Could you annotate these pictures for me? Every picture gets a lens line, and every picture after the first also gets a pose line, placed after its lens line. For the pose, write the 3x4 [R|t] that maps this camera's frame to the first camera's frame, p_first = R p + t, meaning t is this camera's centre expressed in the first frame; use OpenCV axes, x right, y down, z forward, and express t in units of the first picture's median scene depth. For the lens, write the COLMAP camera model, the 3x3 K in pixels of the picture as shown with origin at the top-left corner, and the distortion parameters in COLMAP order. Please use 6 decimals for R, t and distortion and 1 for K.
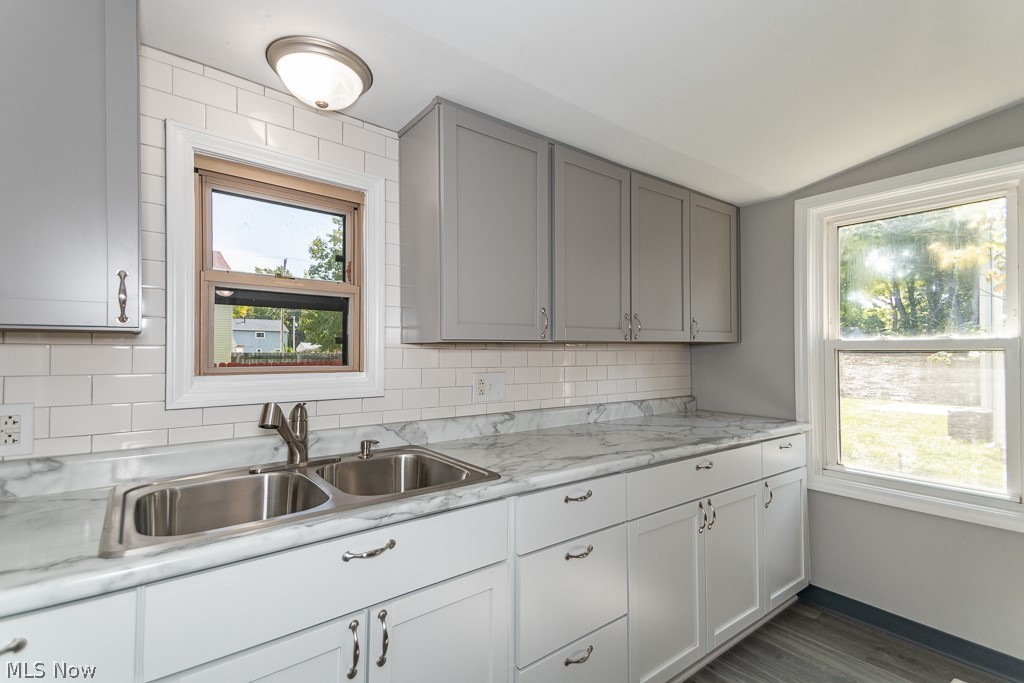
lens RADIAL K [[470.9, 0, 501.8], [0, 470.9, 345.5], [0, 0, 1]] dist [0.058635, -0.015374]
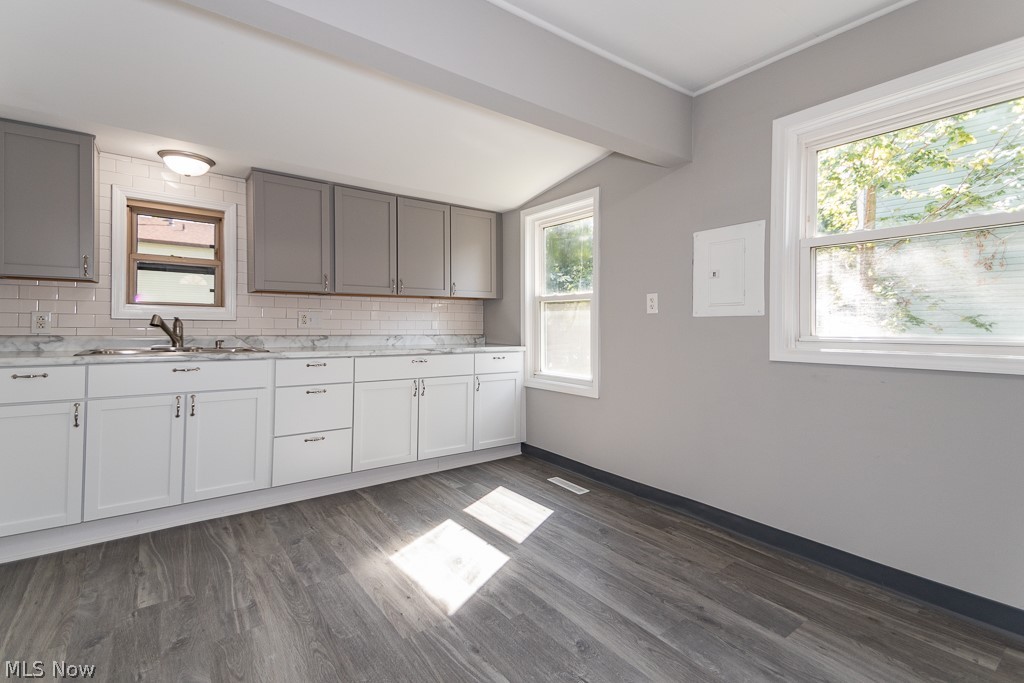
lens RADIAL K [[470.9, 0, 506.2], [0, 470.9, 322.9], [0, 0, 1]] dist [0.058635, -0.015374]
pose [[0.999743, 0.004104, -0.022306, 0.820597], [-0.004042, 0.999988, 0.002806, 0.101285], [0.022317, -0.002715, 0.999747, -0.830681]]
